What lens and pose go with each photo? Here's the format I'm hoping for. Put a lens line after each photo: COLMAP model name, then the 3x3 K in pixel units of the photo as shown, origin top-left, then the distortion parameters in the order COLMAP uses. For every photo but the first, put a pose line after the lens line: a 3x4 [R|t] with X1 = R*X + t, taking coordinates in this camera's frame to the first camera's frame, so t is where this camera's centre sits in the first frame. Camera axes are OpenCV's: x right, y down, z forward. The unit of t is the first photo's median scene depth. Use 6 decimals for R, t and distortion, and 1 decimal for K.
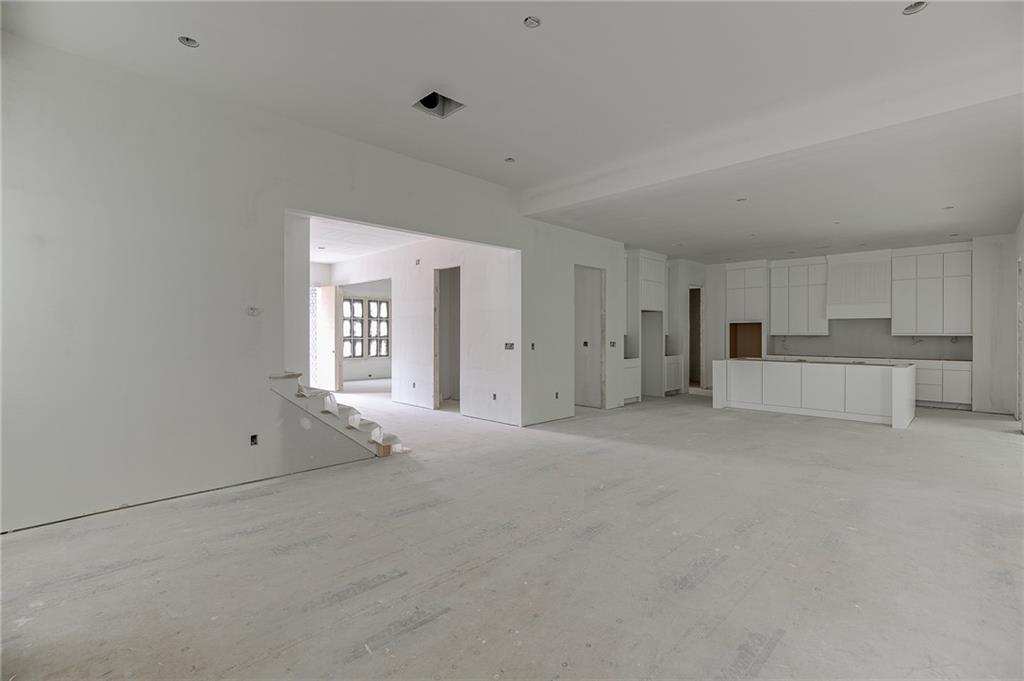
lens RADIAL K [[463.5, 0, 512.2], [0, 463.5, 336.6], [0, 0, 1]] dist [0.001224, -0.000079]
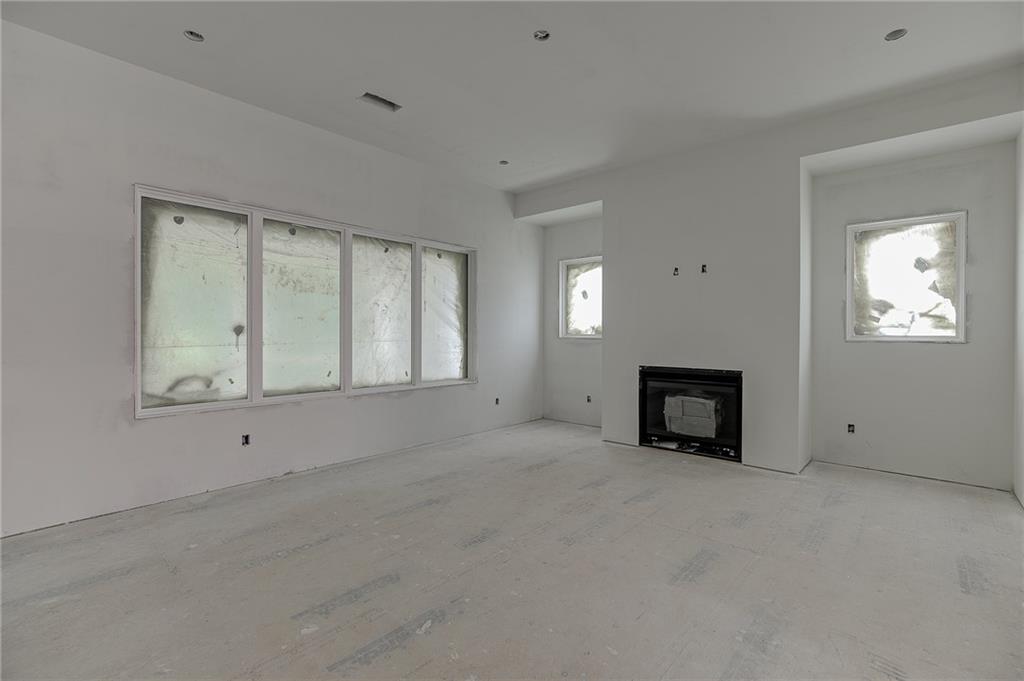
lens RADIAL K [[463.5, 0, 513.4], [0, 463.5, 337.7], [0, 0, 1]] dist [0.001224, -0.000079]
pose [[-0.997842, -0.002102, -0.065628, 0.163339], [-0.003049, 0.999892, 0.014346, -0.010283], [0.065590, 0.014516, -0.997741, 1.921011]]
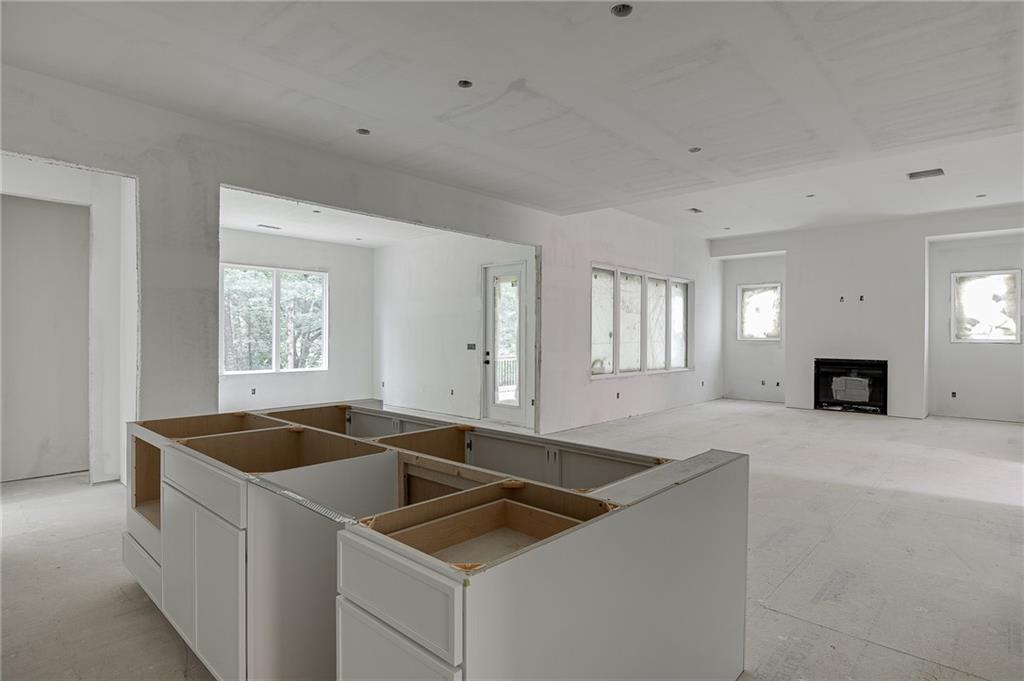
lens RADIAL K [[540.0, 0, 510.6], [0, 540.0, 339.2], [0, 0, 1]] dist [-0.003496, 0.000370]
pose [[-0.999090, -0.005720, -0.042255, 1.224579], [-0.006196, 0.999919, 0.011142, -0.015498], [0.042188, 0.011394, -0.999045, 3.026422]]
